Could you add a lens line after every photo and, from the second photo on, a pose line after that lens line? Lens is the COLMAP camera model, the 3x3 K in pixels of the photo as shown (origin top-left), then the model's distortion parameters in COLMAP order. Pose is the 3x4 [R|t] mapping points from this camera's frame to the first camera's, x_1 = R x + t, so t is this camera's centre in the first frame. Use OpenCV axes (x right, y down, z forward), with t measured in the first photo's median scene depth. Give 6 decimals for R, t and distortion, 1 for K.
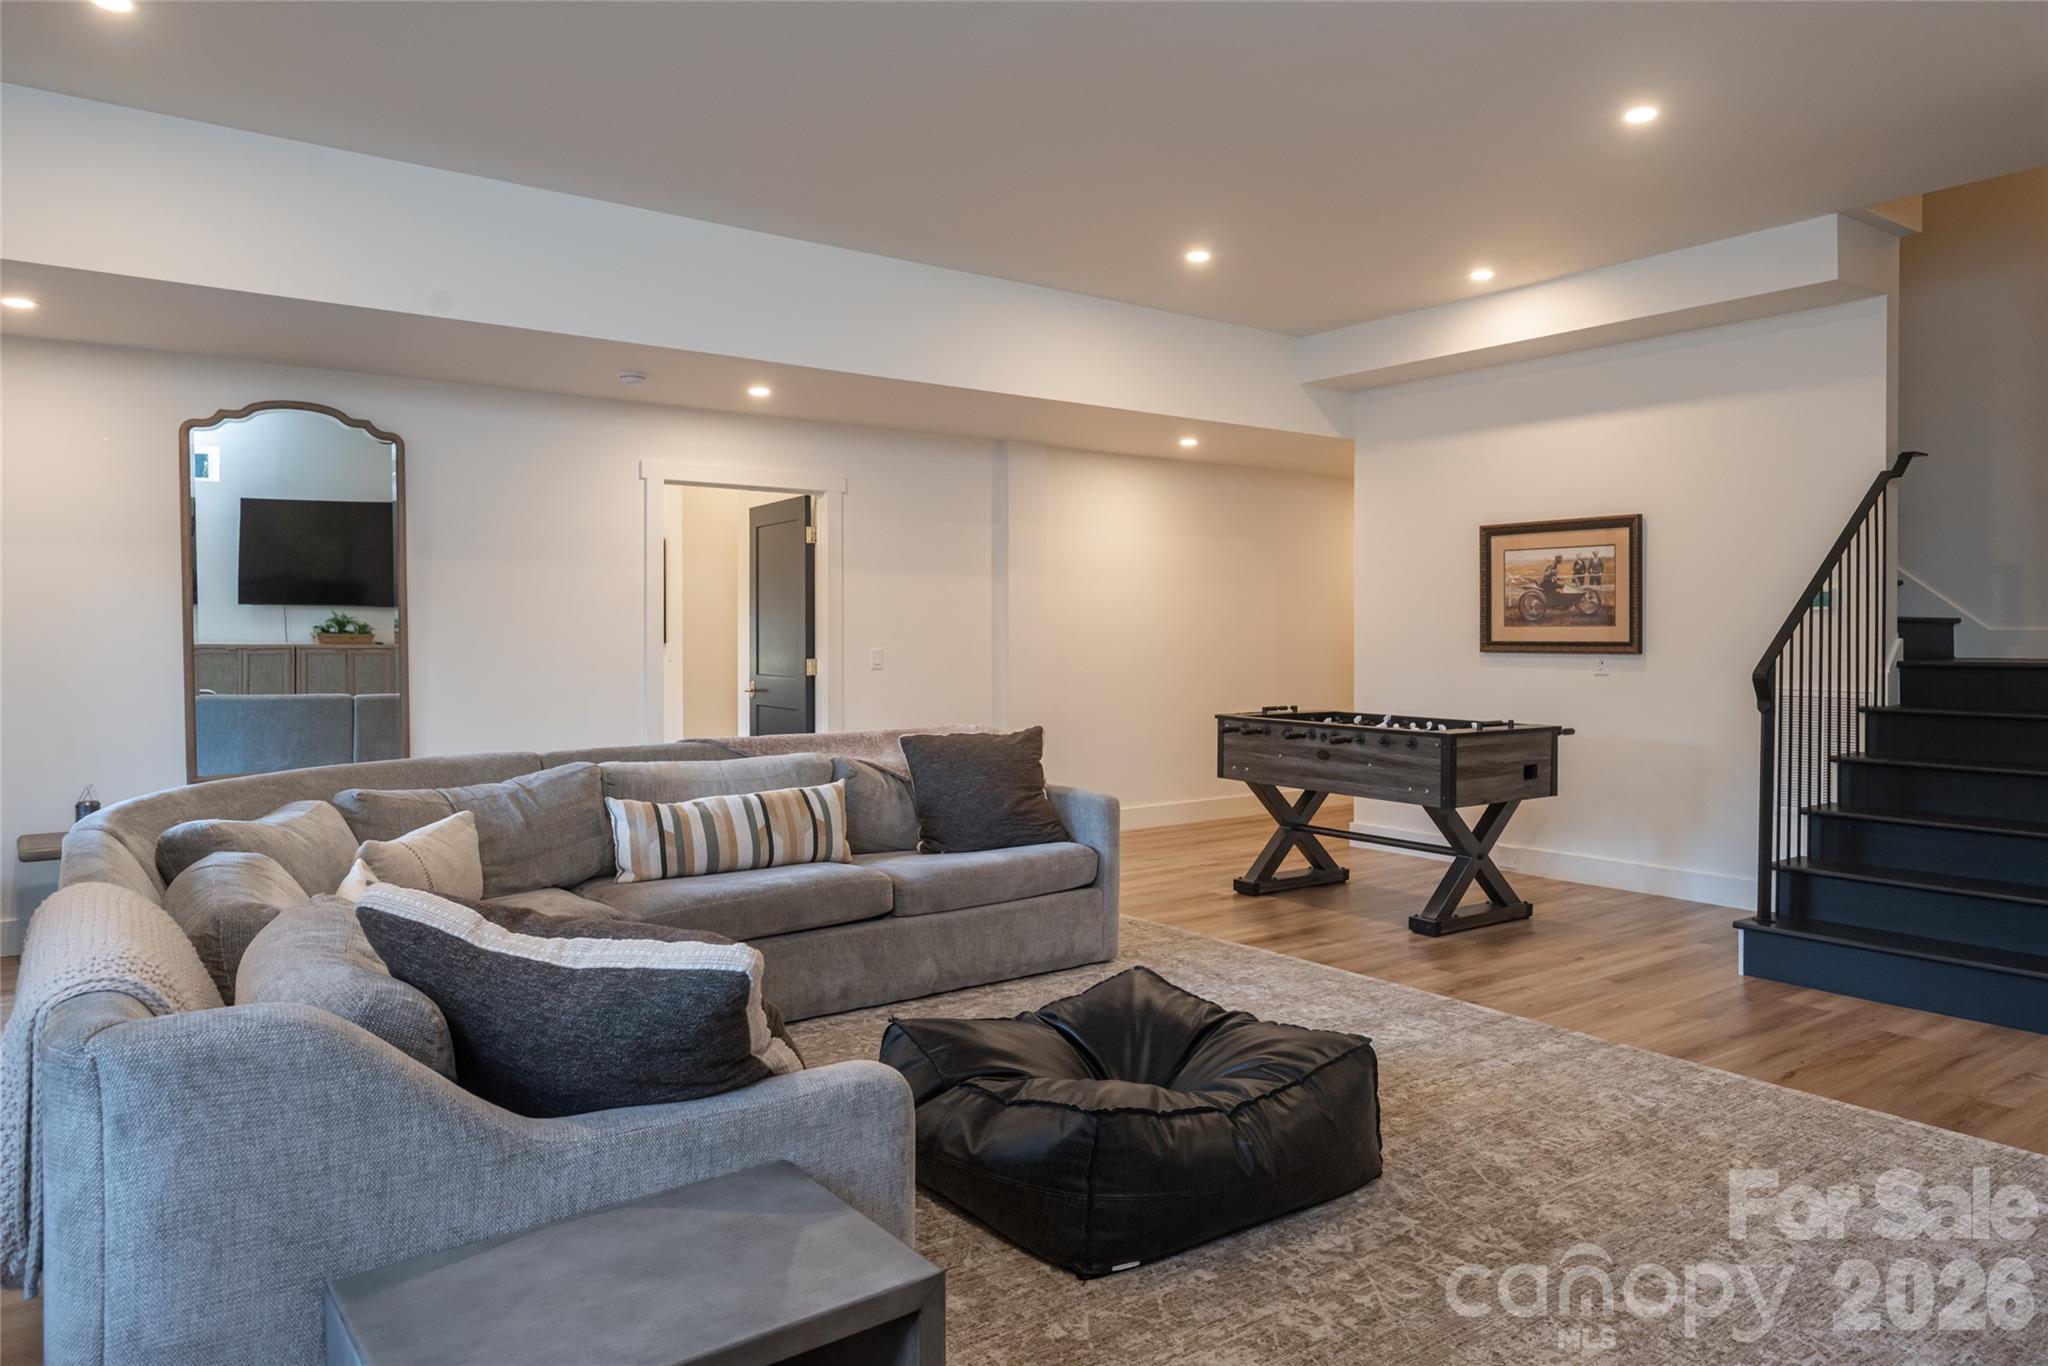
lens RADIAL K [[1350.8, 0, 1026.6], [0, 1350.8, 651.8], [0, 0, 1]] dist [-0.006790, -0.001252]
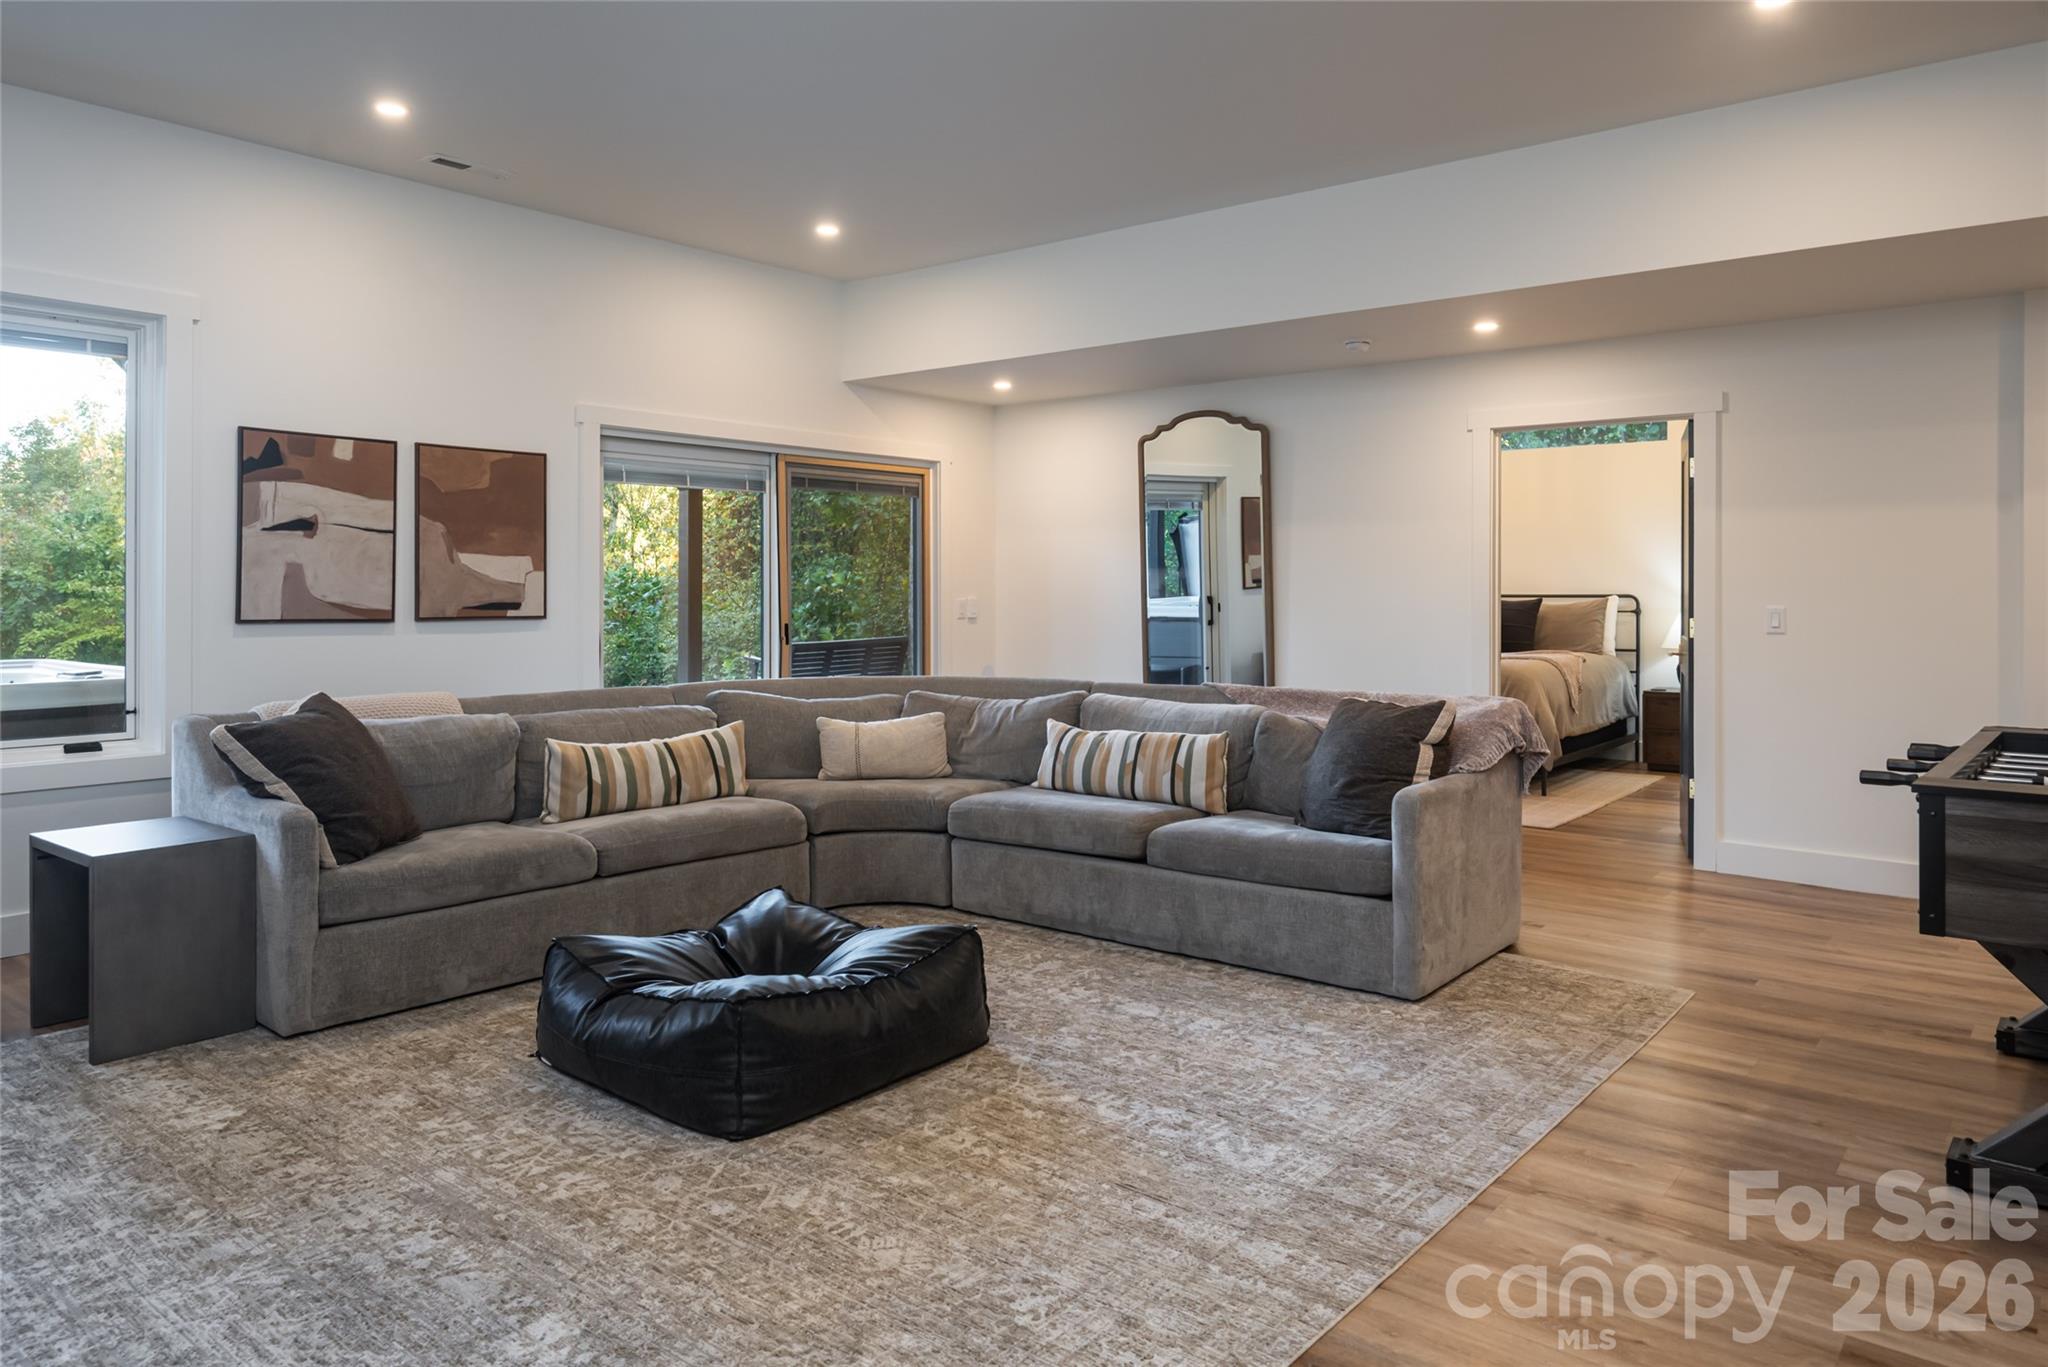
lens RADIAL K [[1332.6, 0, 1026.8], [0, 1332.6, 587.0], [0, 0, 1]] dist [-0.001185, -0.000821]
pose [[0.246836, 0.000005, -0.969057, 0.959437], [-0.012301, 0.999919, -0.003129, -0.010993], [0.968979, 0.012692, 0.246816, 0.736650]]
